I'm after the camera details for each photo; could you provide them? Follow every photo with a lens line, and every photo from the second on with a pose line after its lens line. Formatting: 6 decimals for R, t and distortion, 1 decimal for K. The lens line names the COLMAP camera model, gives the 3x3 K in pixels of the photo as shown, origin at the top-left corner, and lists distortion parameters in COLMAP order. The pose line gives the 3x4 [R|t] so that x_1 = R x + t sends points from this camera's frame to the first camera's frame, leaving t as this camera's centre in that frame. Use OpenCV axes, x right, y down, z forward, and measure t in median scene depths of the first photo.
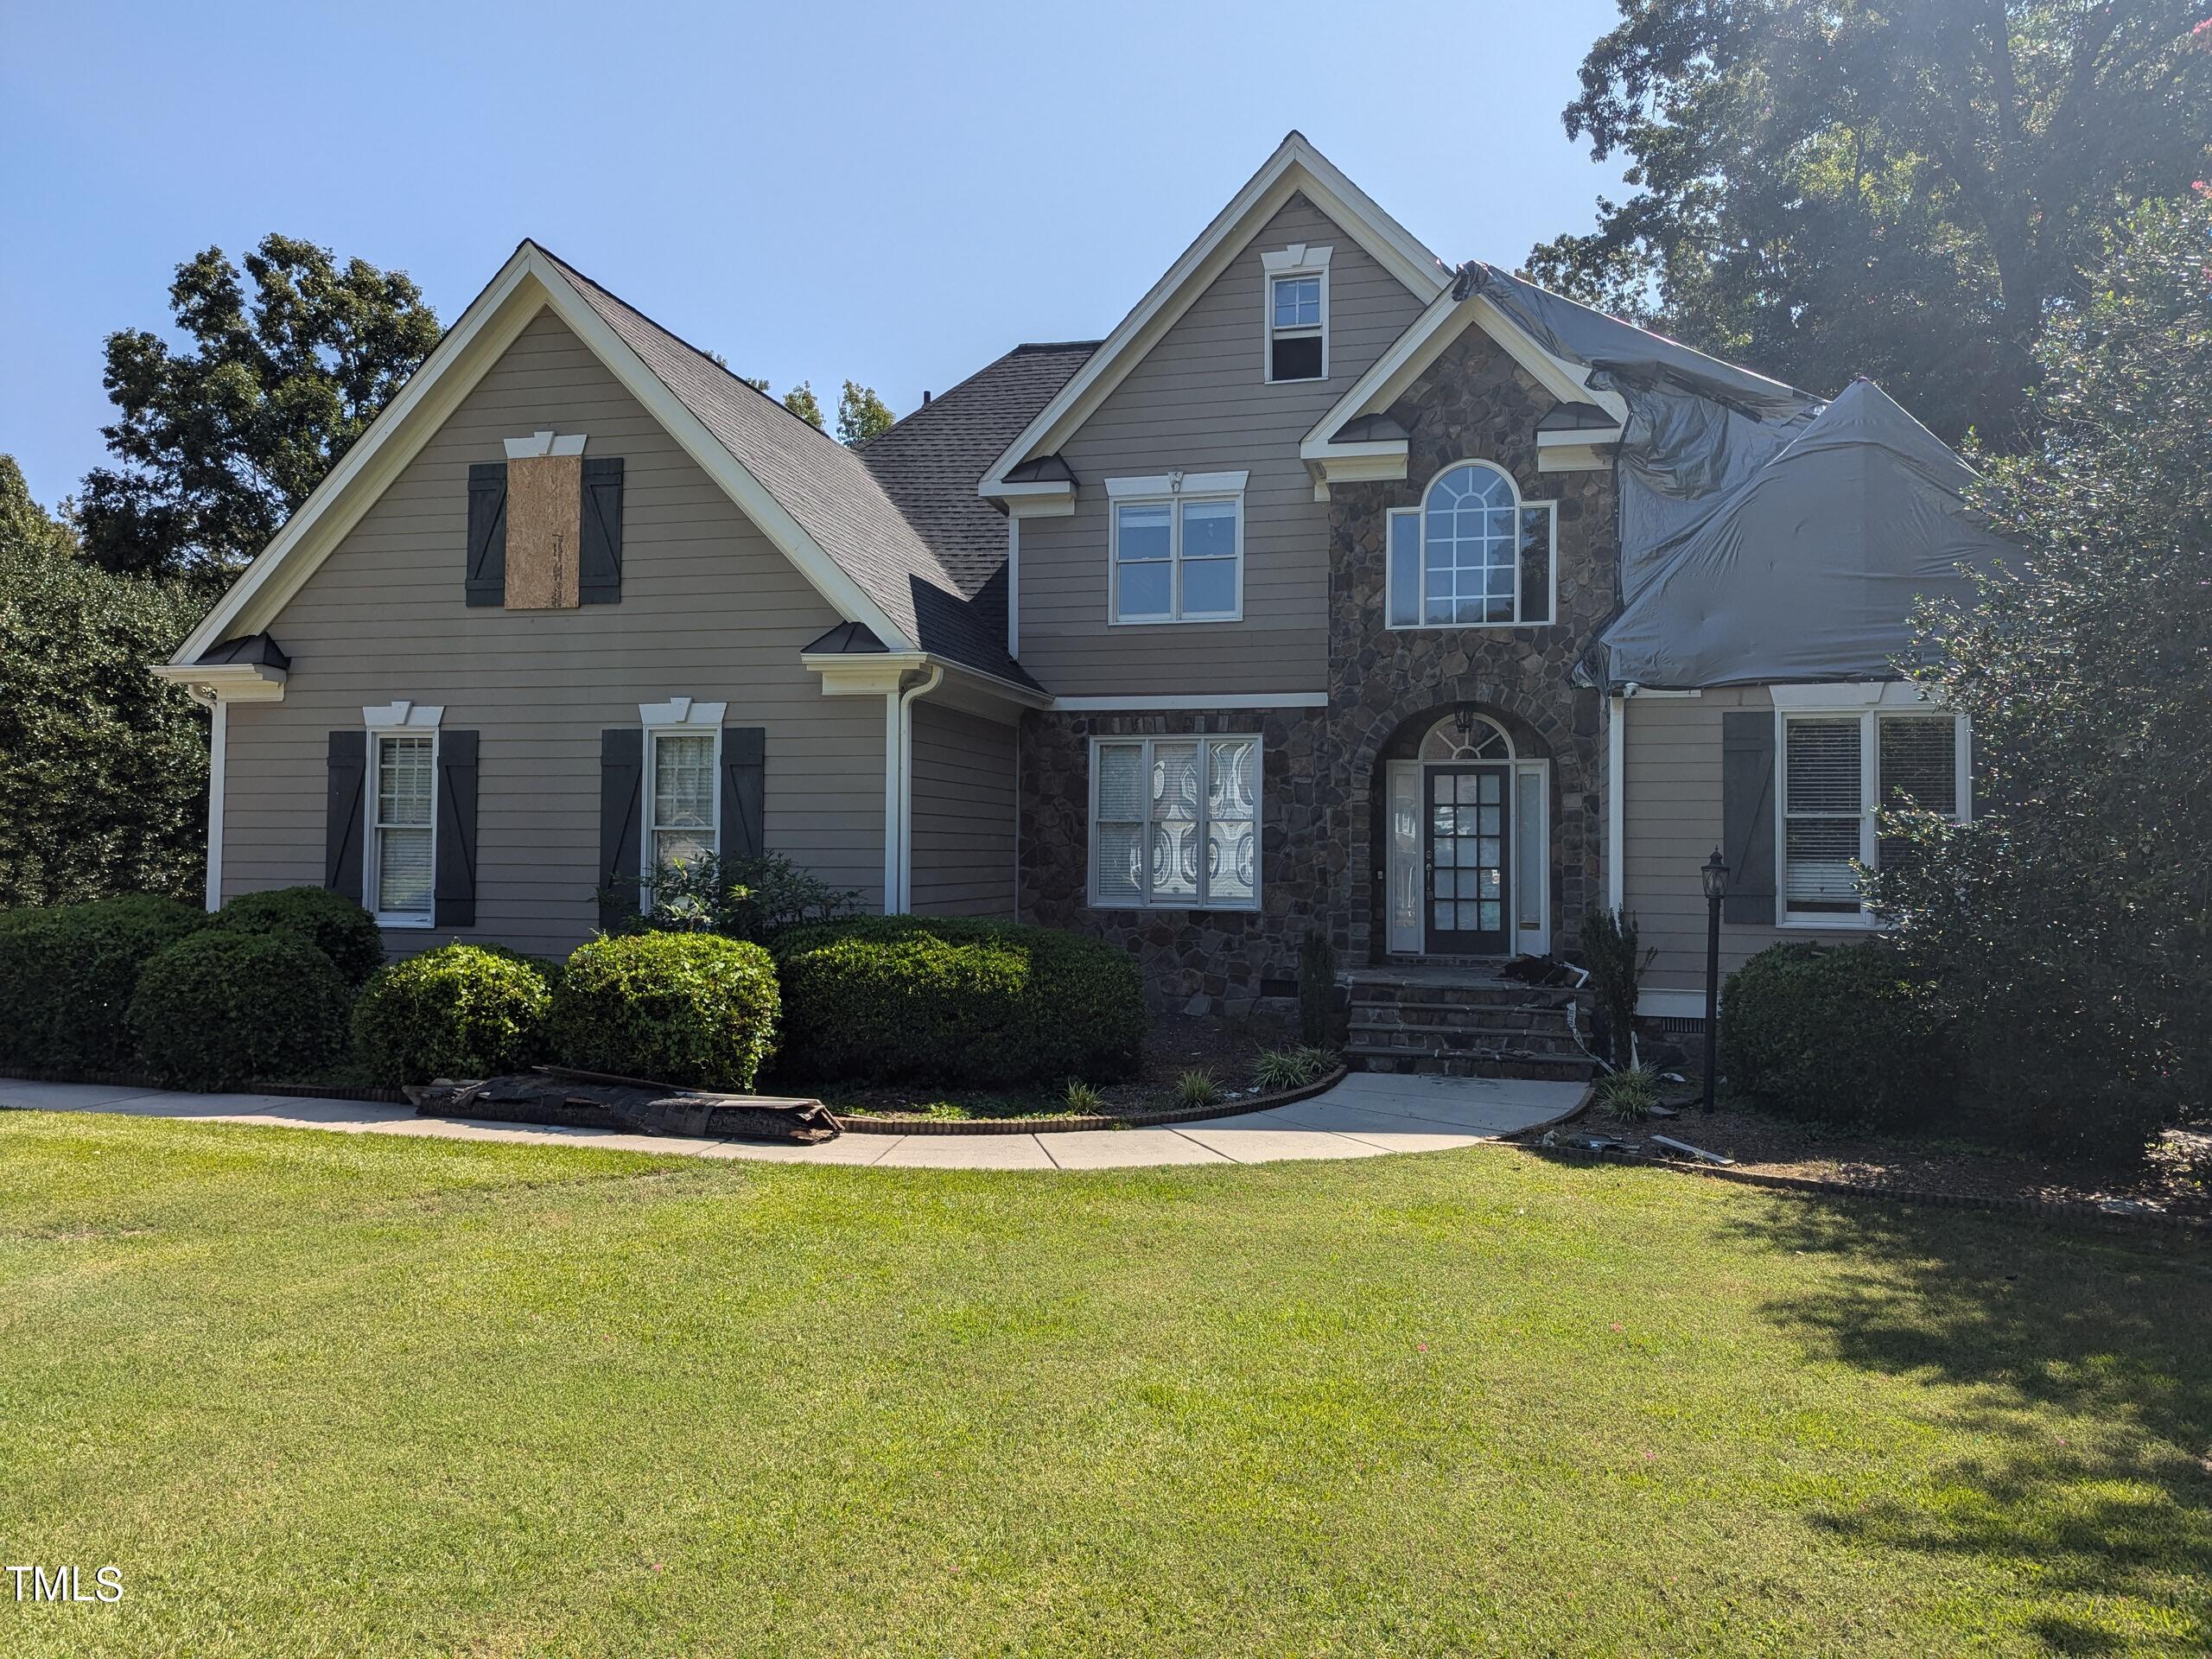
lens RADIAL K [[1559.0, 0, 1105.2], [0, 1559.0, 797.7], [0, 0, 1]] dist [0.086551, -0.096708]
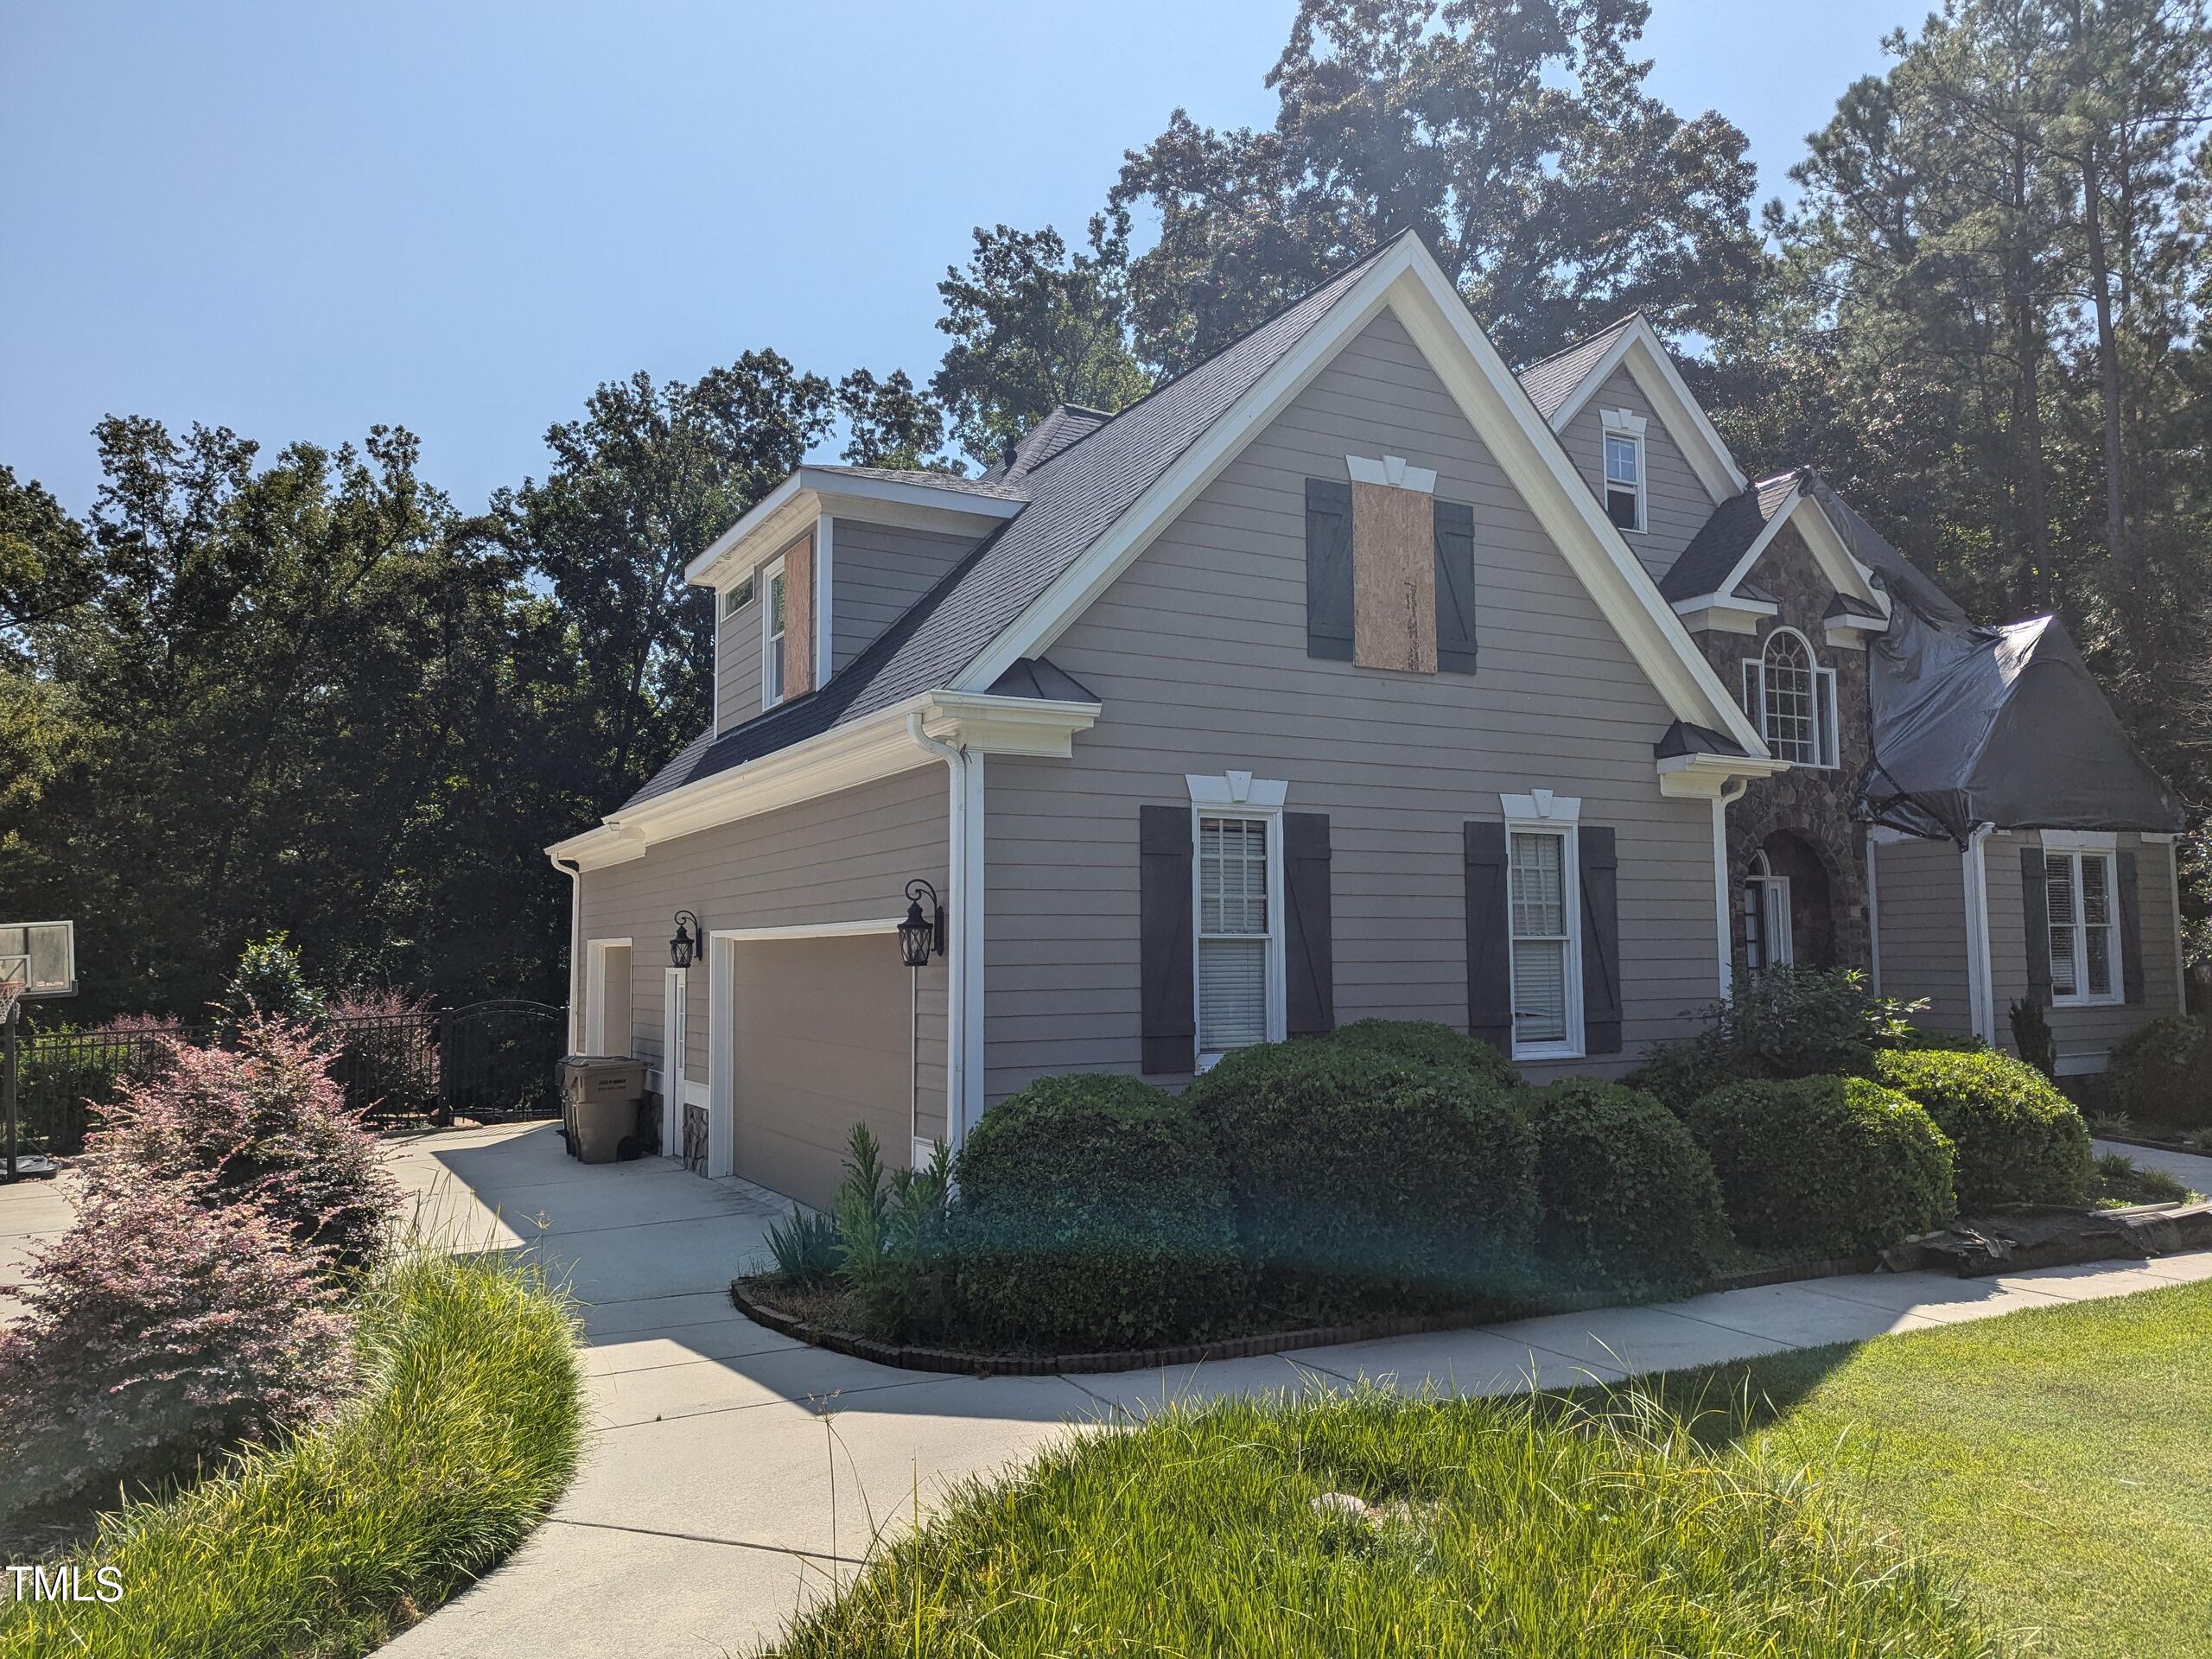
lens RADIAL K [[1552.2, 0, 1129.2], [0, 1552.2, 839.9], [0, 0, 1]] dist [0.045532, 0.000159]
pose [[0.730543, 0.036915, 0.681868, -0.985372], [-0.009534, 0.998992, -0.043869, 0.004914], [-0.682800, 0.025548, 0.730158, 0.494919]]
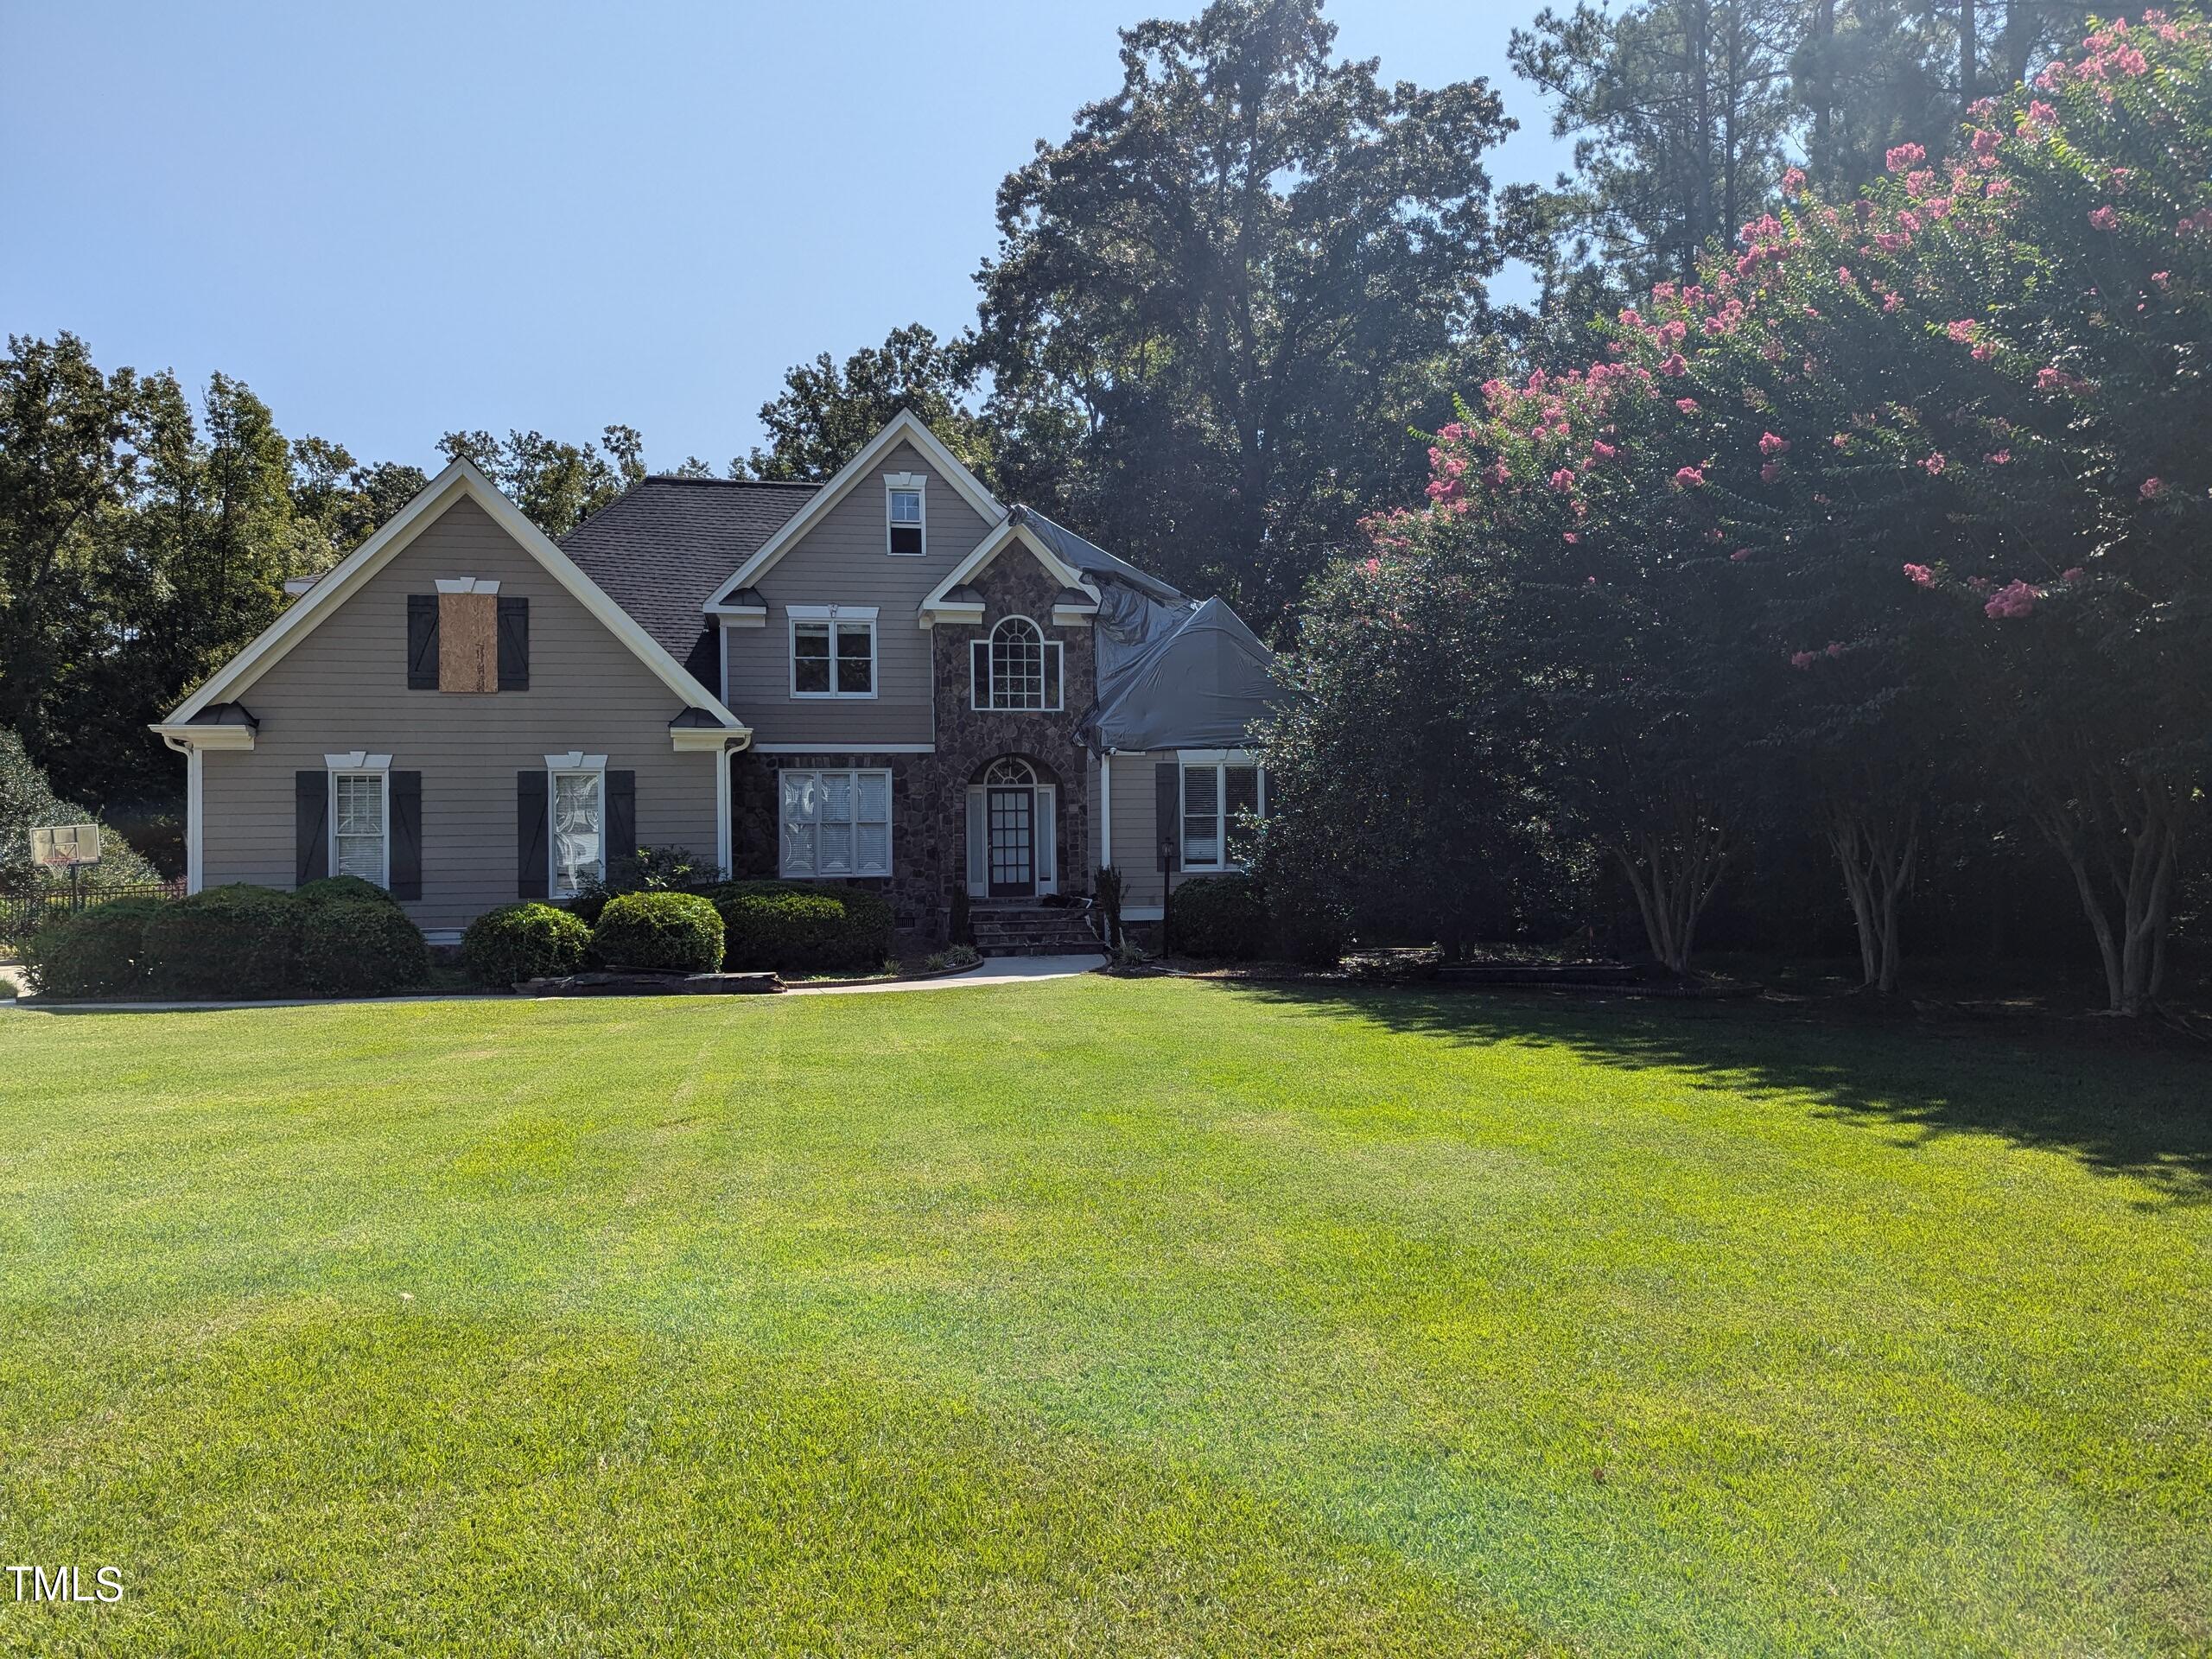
lens RADIAL K [[1525.9, 0, 1099.8], [0, 1525.9, 825.3], [0, 0, 1]] dist [0.084496, -0.083628]
pose [[0.902318, -0.017047, 0.430734, -0.443590], [0.005427, 0.999588, 0.028193, -0.028494], [-0.431037, -0.023101, 0.902039, -0.616952]]
